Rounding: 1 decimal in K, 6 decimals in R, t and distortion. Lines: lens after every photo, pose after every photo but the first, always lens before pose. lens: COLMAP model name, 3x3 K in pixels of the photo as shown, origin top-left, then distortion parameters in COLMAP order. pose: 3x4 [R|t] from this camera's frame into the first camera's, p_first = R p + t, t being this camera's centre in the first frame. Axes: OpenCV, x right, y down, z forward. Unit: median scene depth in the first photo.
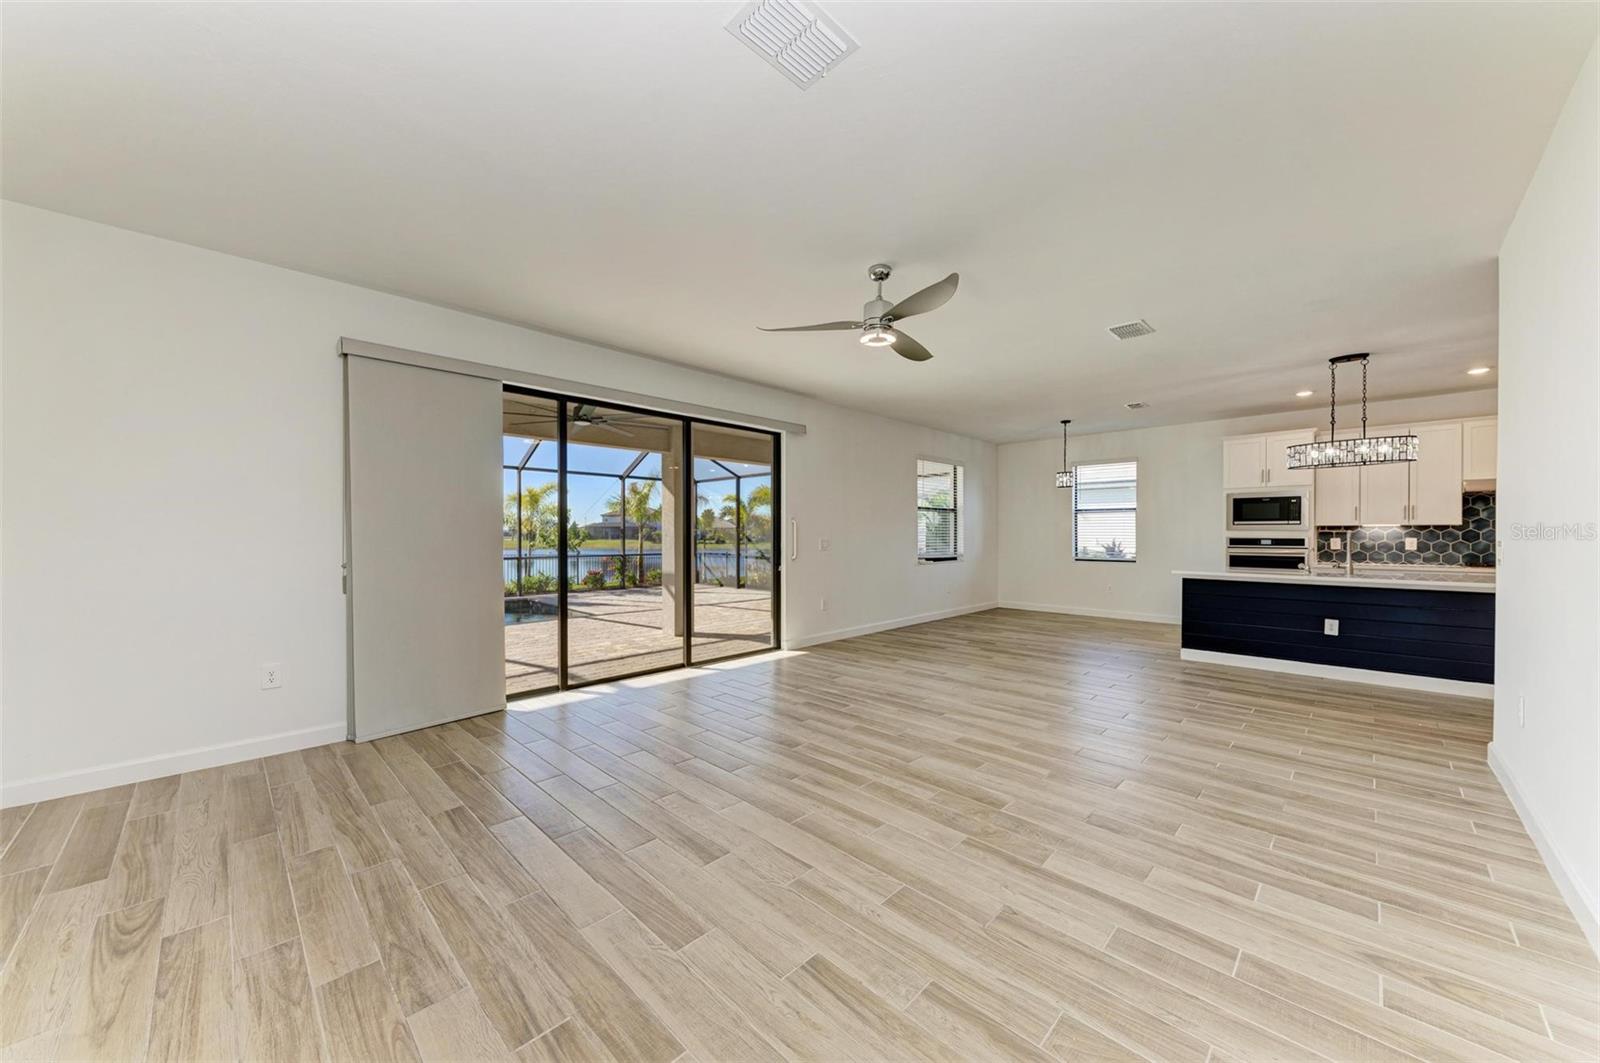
lens RADIAL K [[582.0, 0, 793.4], [0, 582.0, 533.8], [0, 0, 1]] dist [0.011932, -0.002537]
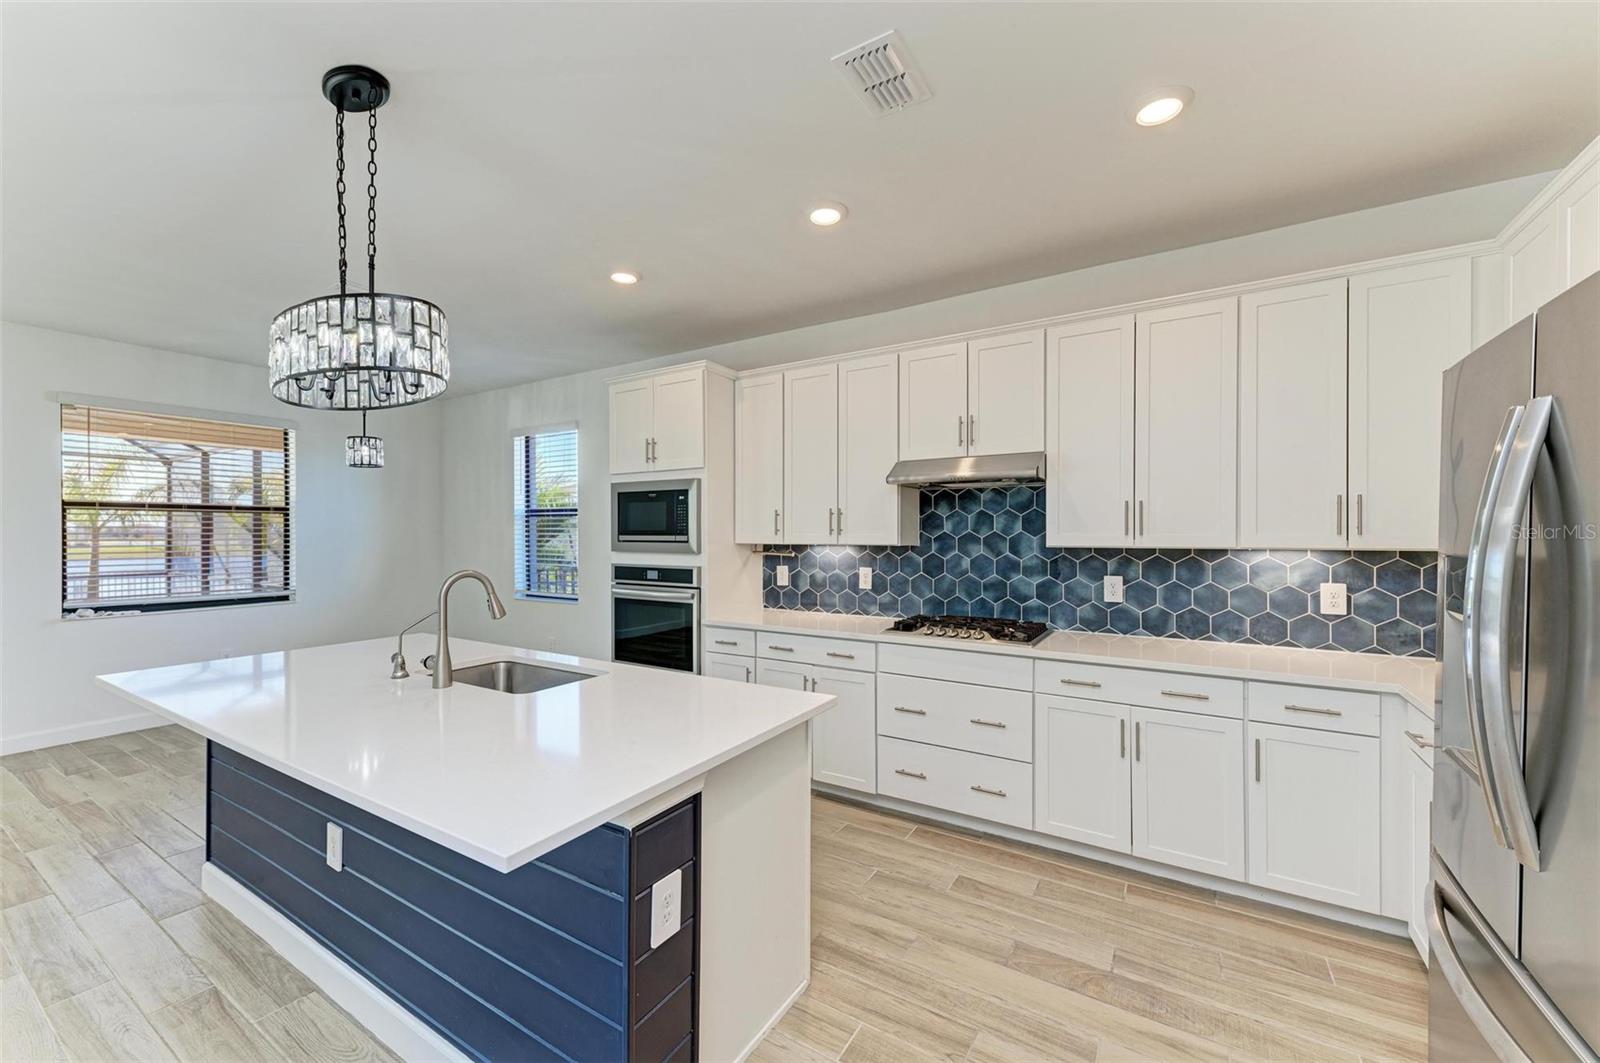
lens RADIAL K [[619.2, 0, 800.1], [0, 619.2, 535.4], [0, 0, 1]] dist [0.013991, -0.001127]
pose [[0.974424, -0.001724, 0.224709, 1.222310], [0.001363, 0.999998, 0.001760, -0.034429], [-0.224712, -0.001408, 0.974424, 0.633291]]
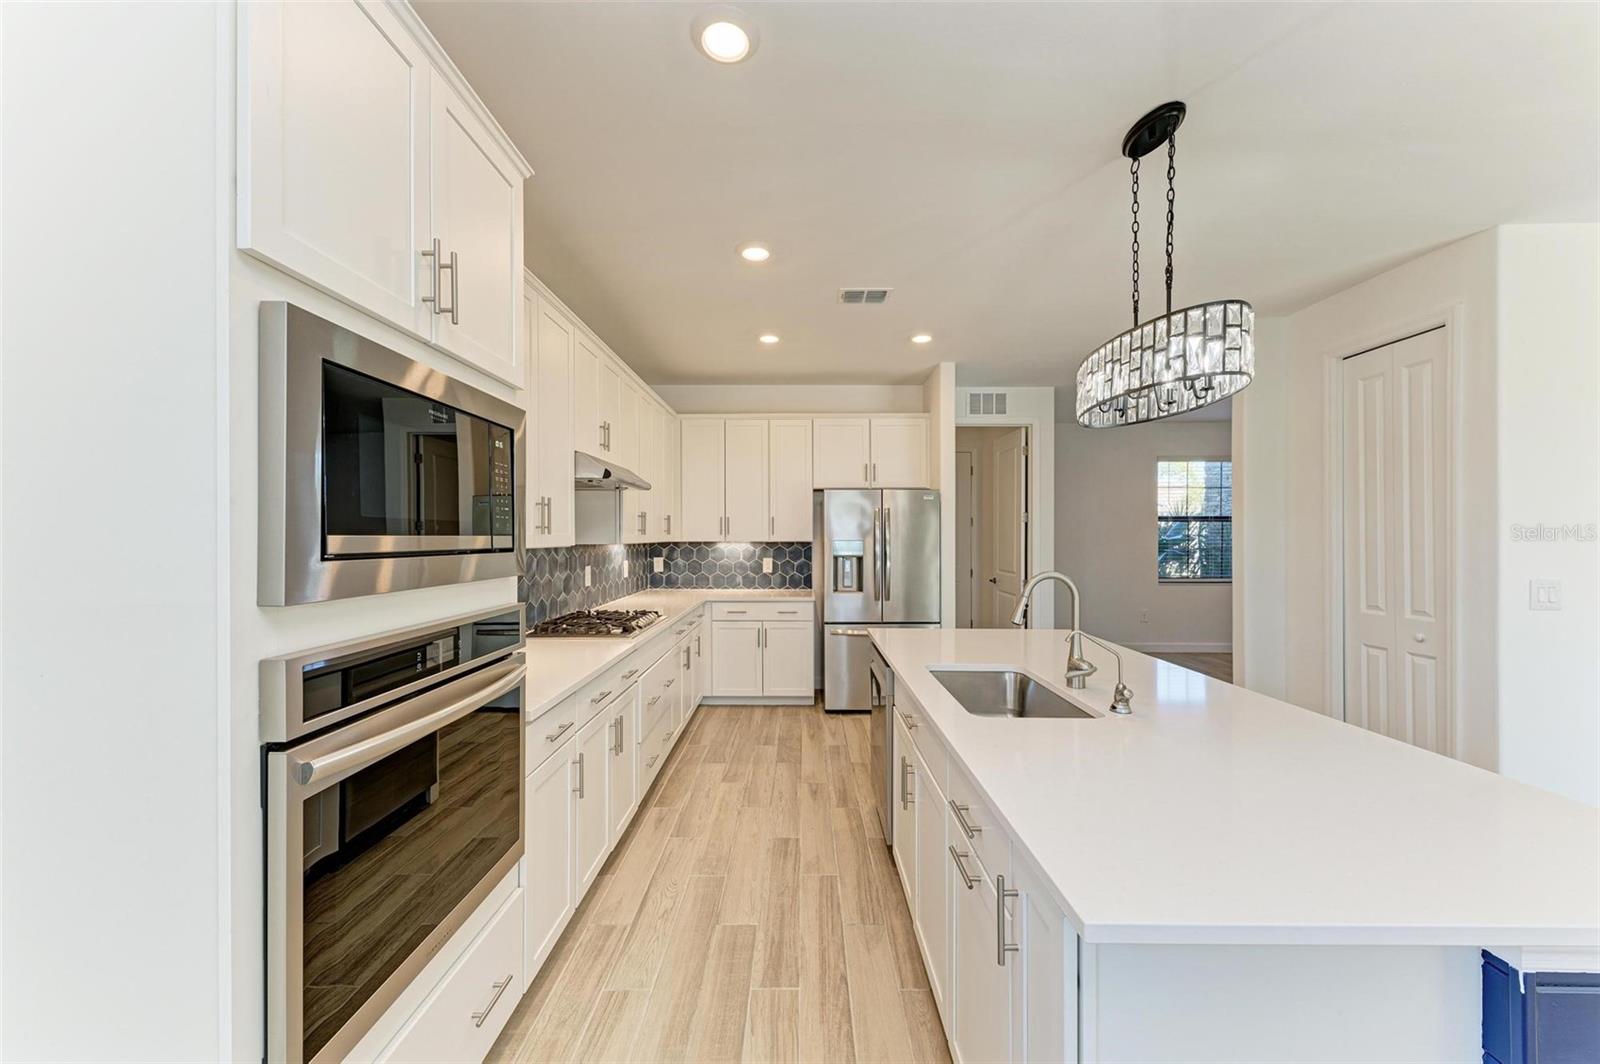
lens RADIAL K [[582.0, 0, 797.5], [0, 582.0, 535.4], [0, 0, 1]] dist [0.011932, -0.002537]
pose [[-0.698555, -0.000310, 0.715556, 0.908084], [0.000556, 0.999999, 0.000977, -0.032927], [-0.715556, 0.001080, -0.698555, 1.576731]]
